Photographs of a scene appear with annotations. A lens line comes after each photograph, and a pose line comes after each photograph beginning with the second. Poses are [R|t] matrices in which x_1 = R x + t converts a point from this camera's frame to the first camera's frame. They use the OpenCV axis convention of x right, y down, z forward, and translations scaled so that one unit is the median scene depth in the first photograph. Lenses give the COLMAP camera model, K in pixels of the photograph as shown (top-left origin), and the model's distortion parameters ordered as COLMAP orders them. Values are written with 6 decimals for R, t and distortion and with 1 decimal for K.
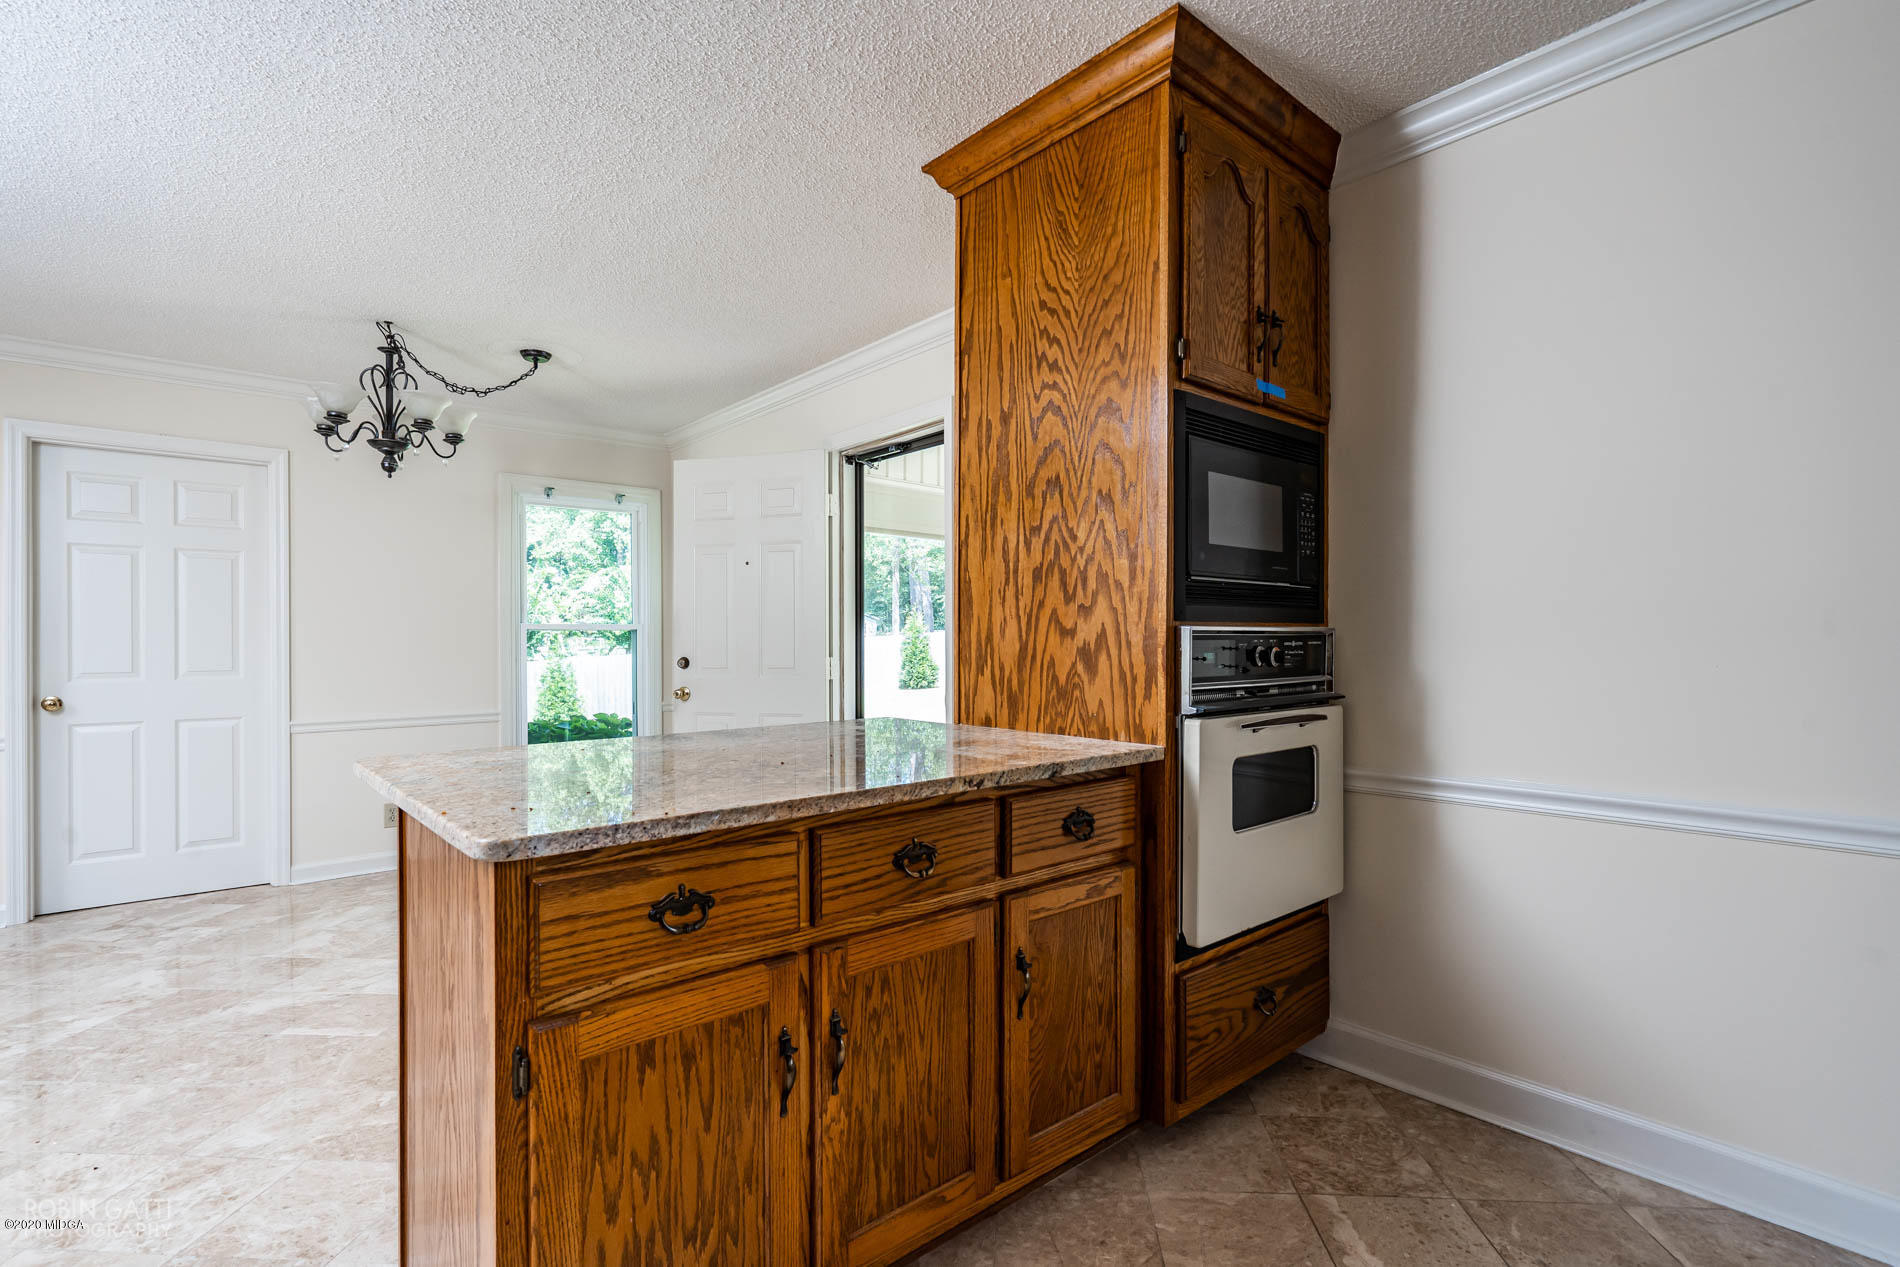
lens RADIAL K [[891.3, 0, 950.3], [0, 891.3, 643.1], [0, 0, 1]] dist [-0.000708, 0.001123]
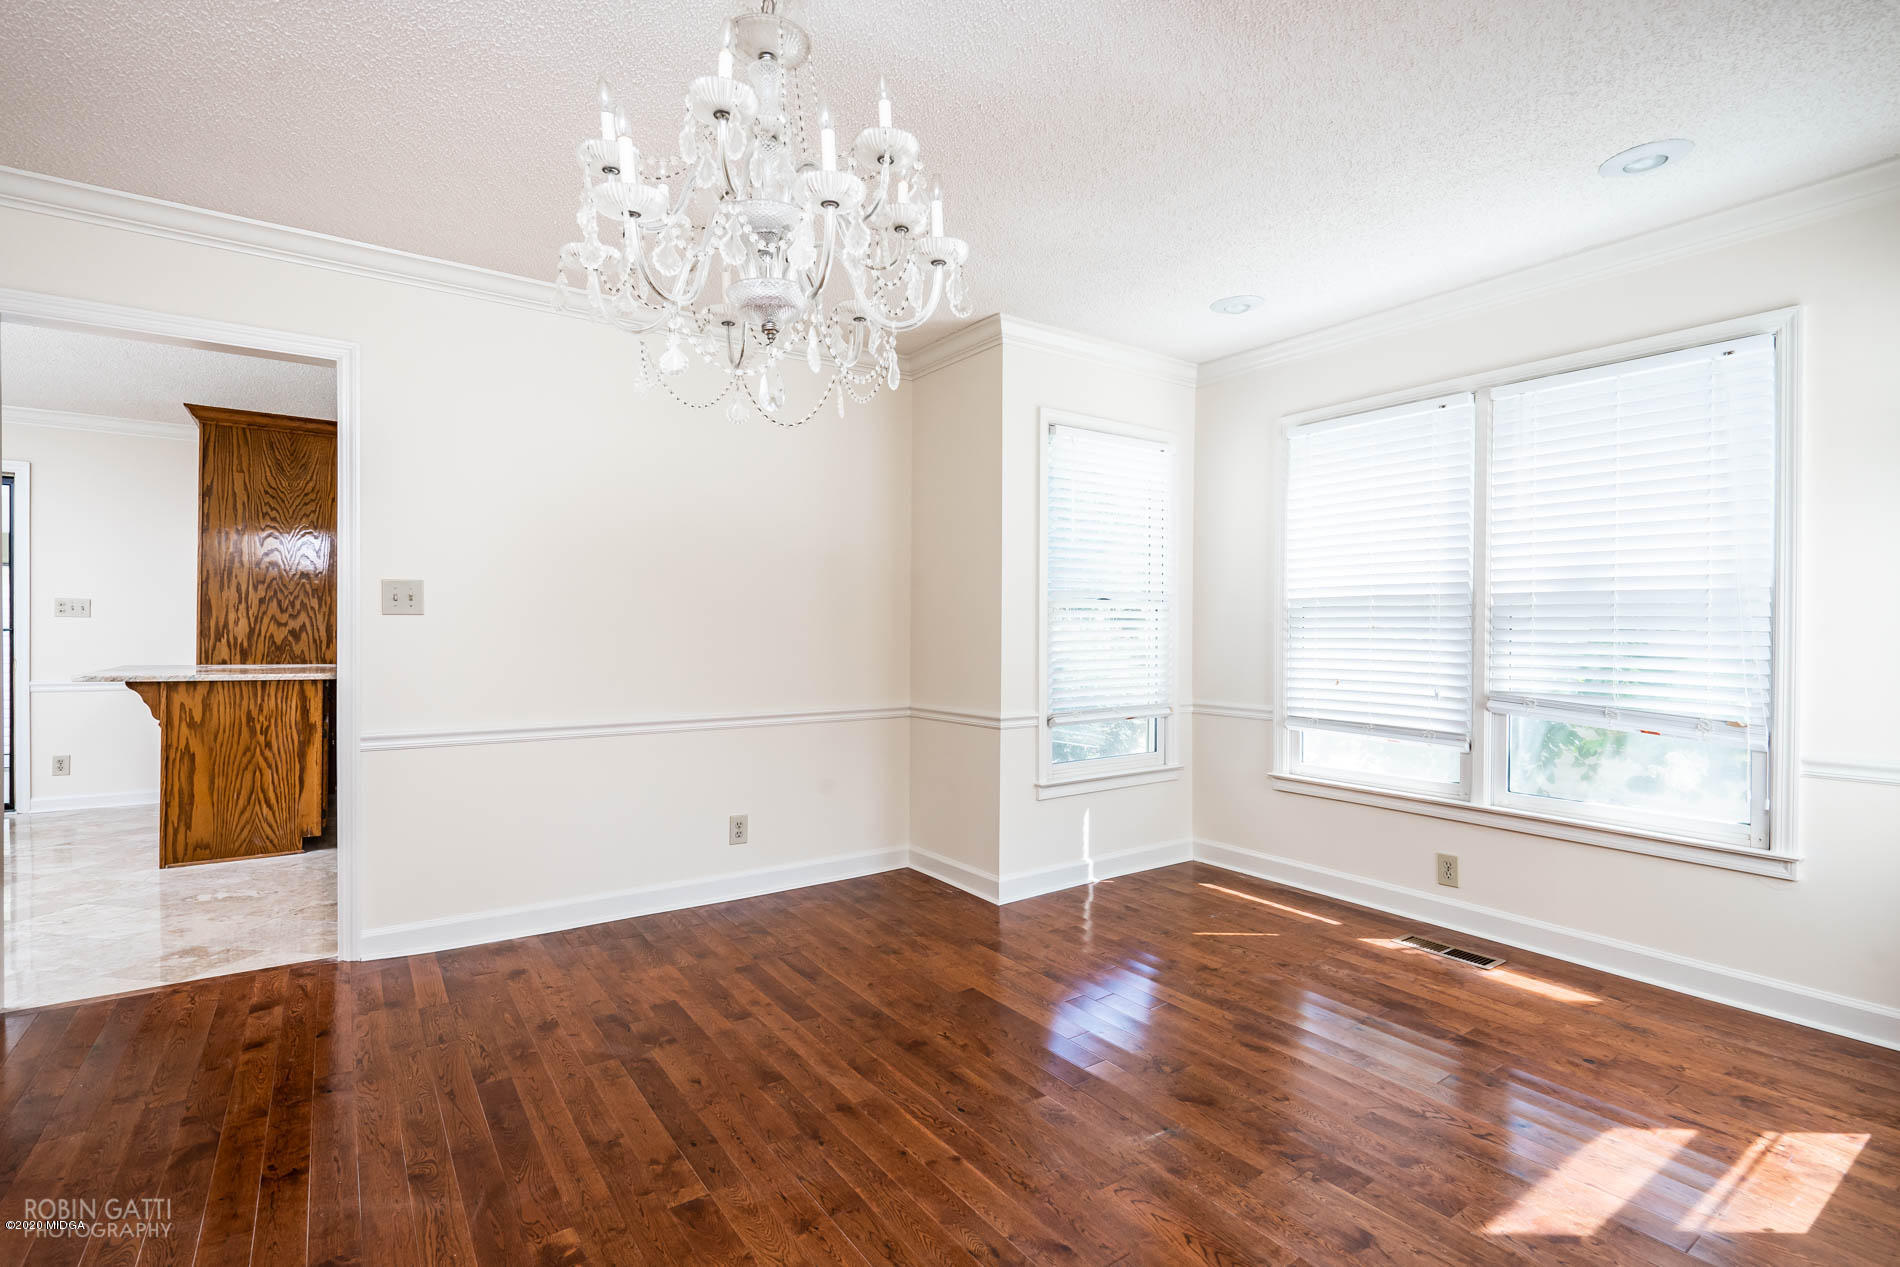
lens RADIAL K [[891.3, 0, 950.3], [0, 891.3, 643.1], [0, 0, 1]] dist [-0.000708, 0.001123]
pose [[0.105674, -0.001468, 0.994400, -1.984388], [-0.010002, 0.999947, 0.002539, 0.014435], [-0.994351, -0.010214, 0.105654, -1.065653]]
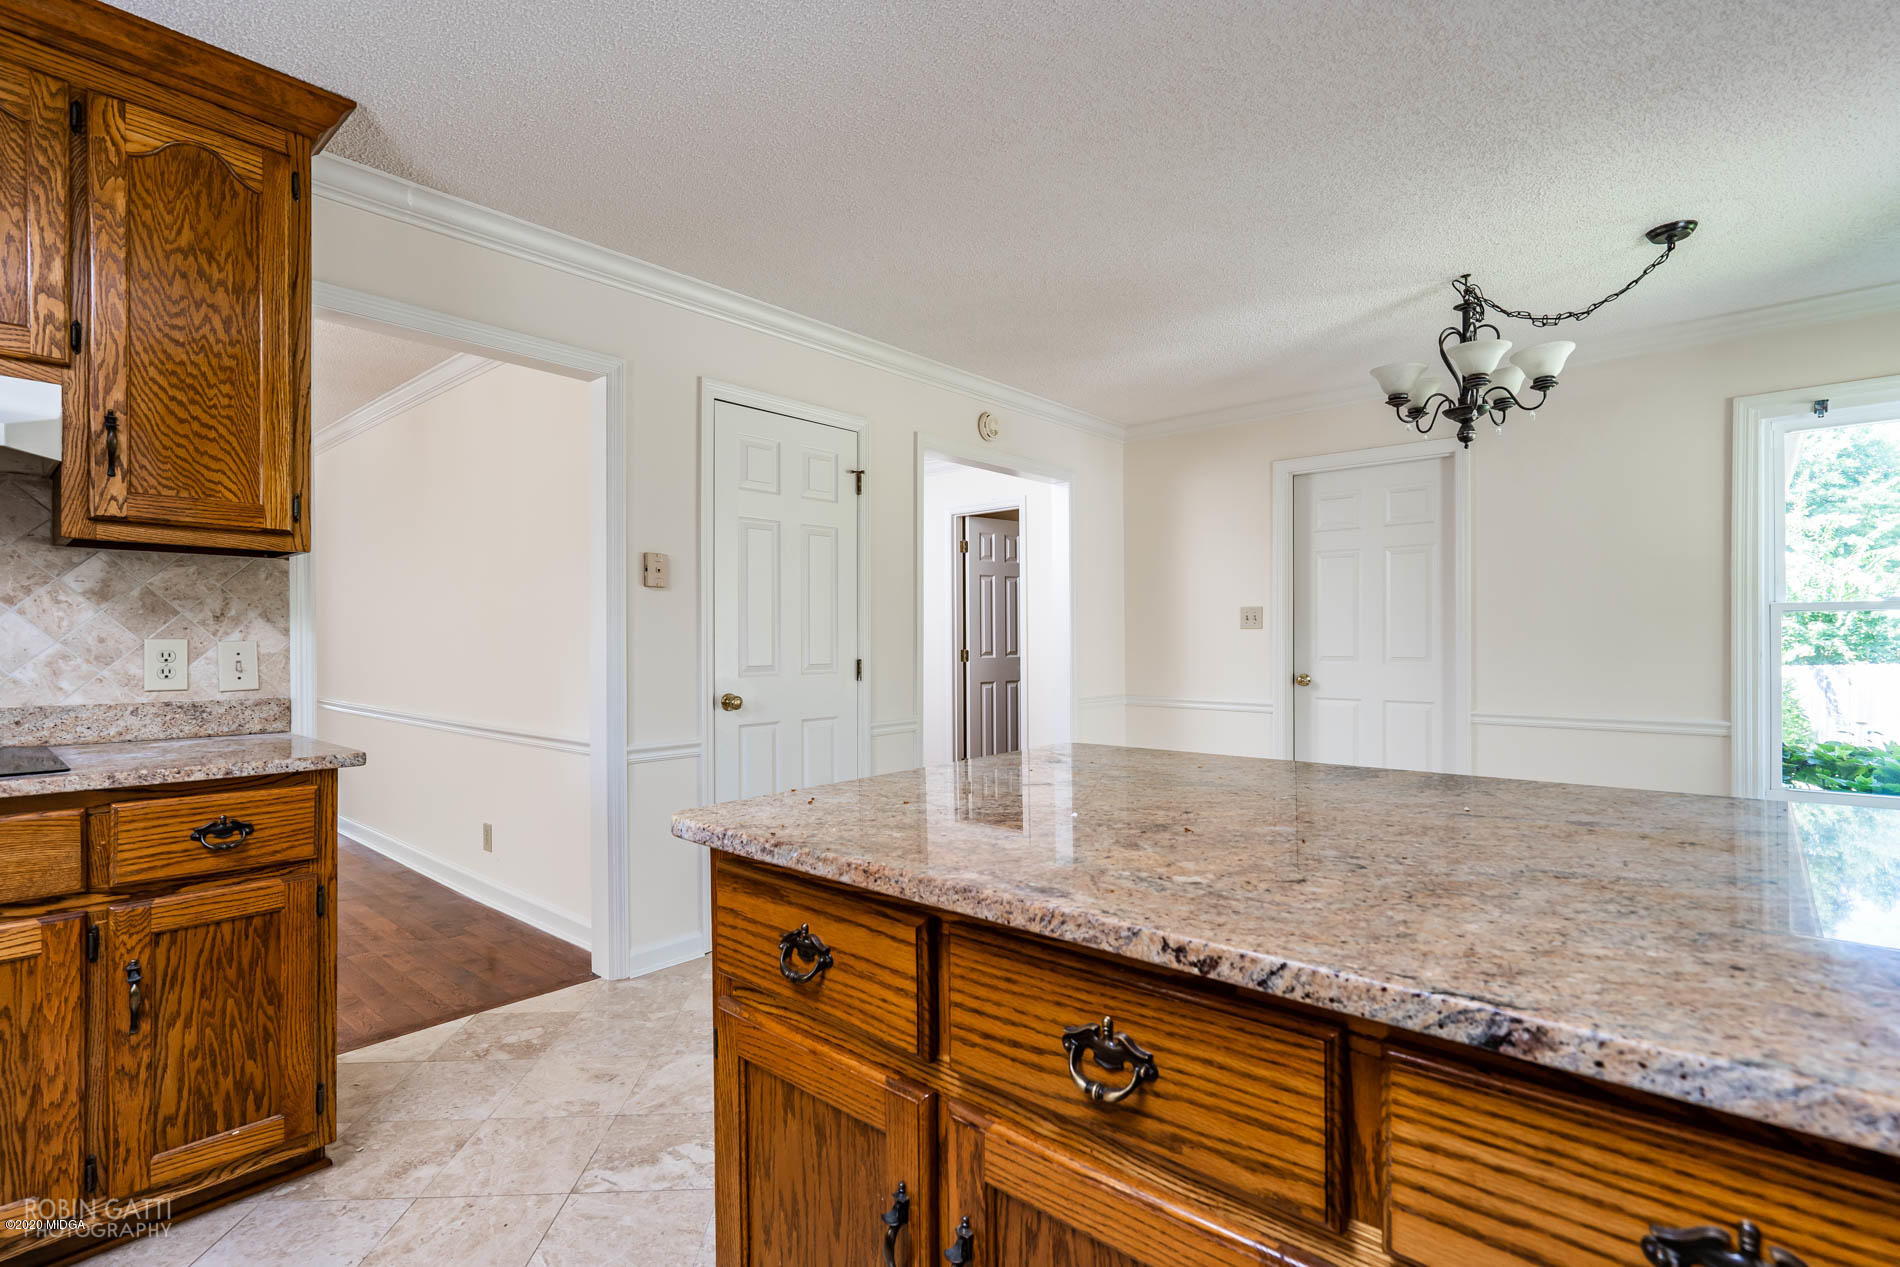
lens RADIAL K [[891.3, 0, 950.3], [0, 891.3, 643.1], [0, 0, 1]] dist [-0.000708, 0.001123]
pose [[0.131945, 0.012767, -0.991175, 0.292624], [0.004070, 0.999902, 0.013421, -0.004536], [0.991249, -0.005804, 0.131880, 0.535632]]
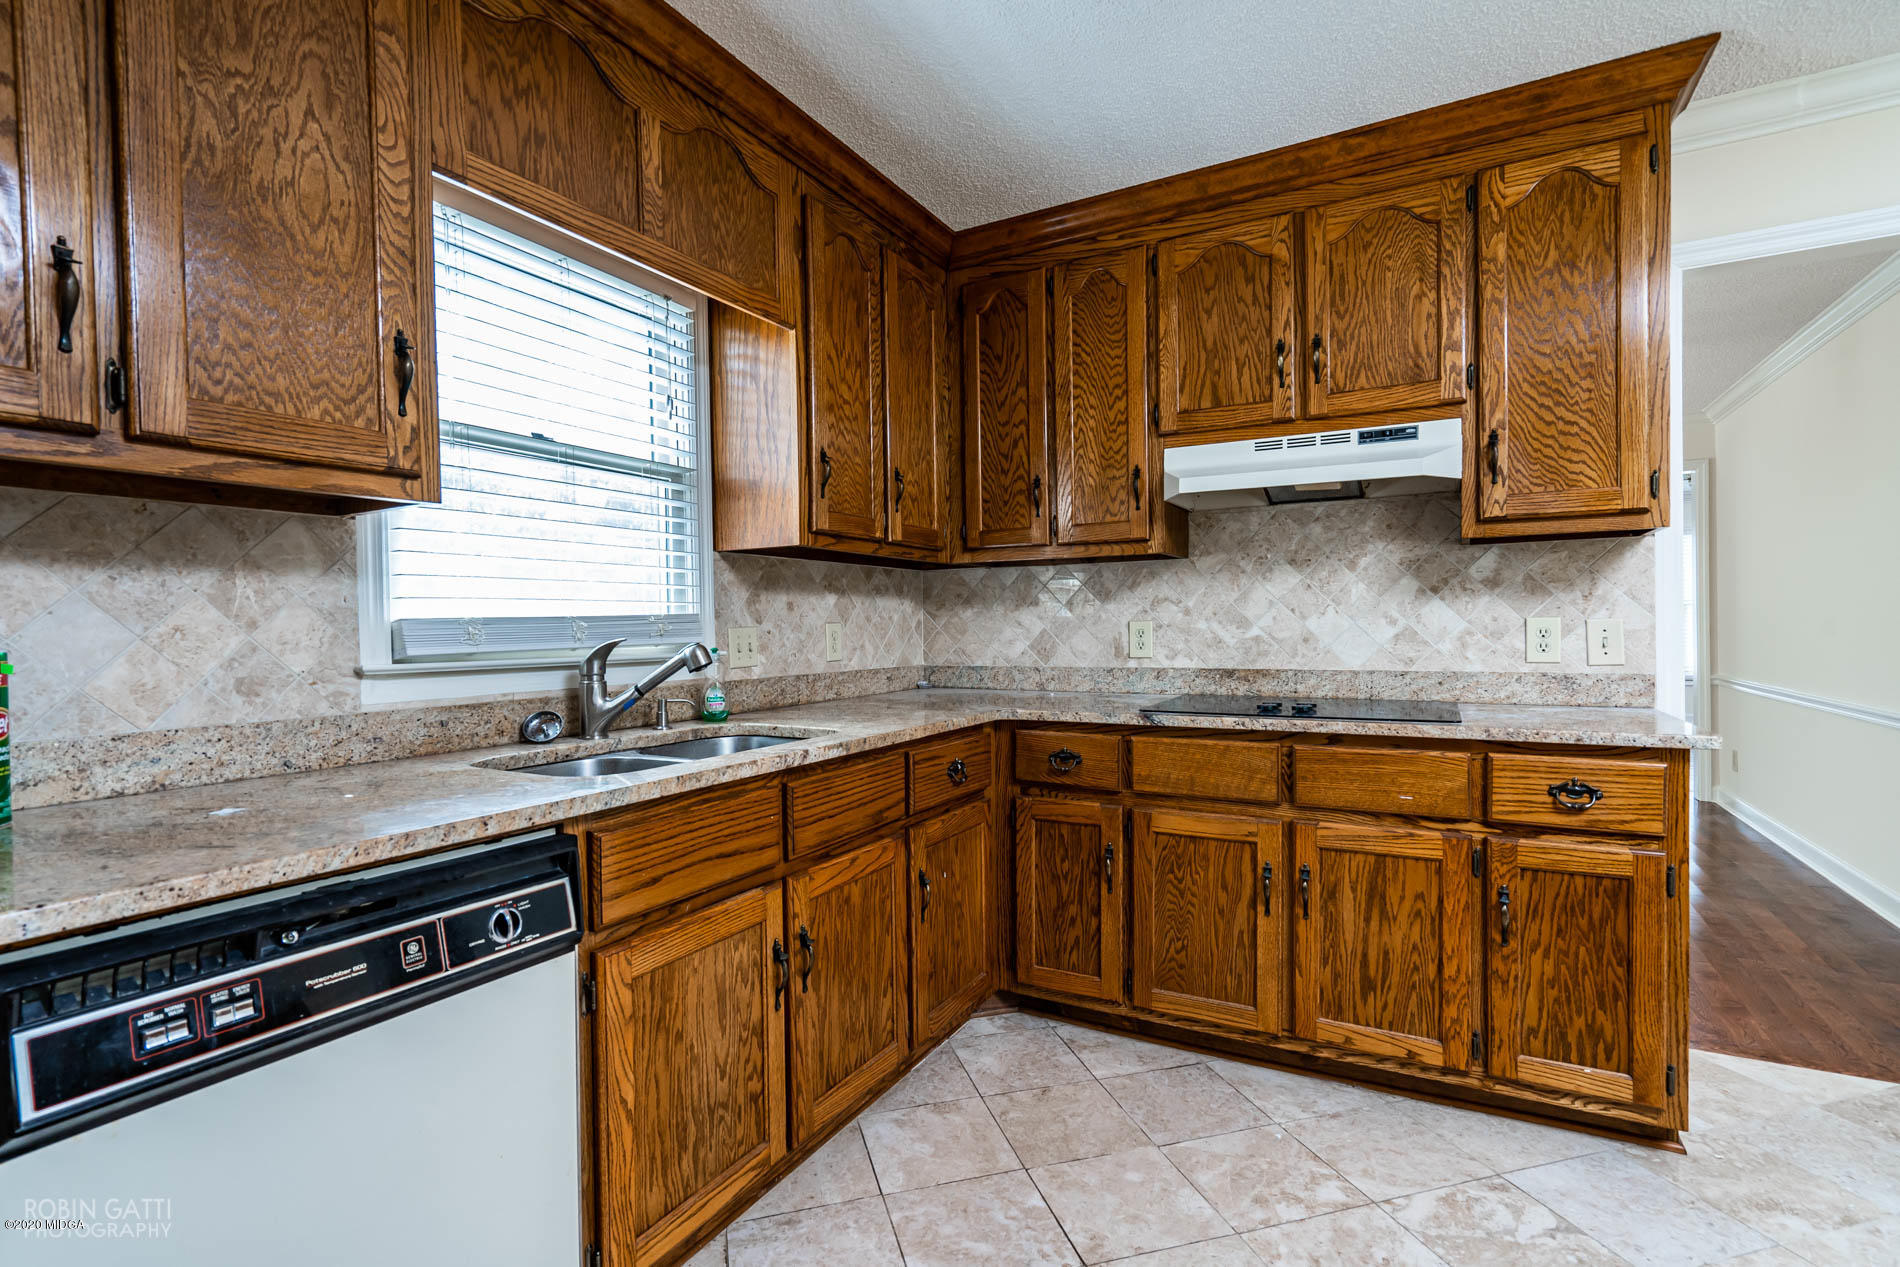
lens RADIAL K [[891.3, 0, 950.3], [0, 891.3, 643.1], [0, 0, 1]] dist [-0.000708, 0.001123]
pose [[-0.938646, 0.030326, -0.343545, 0.290446], [0.026838, 0.999529, 0.014906, -0.003857], [0.343835, 0.004771, -0.939018, 0.599477]]
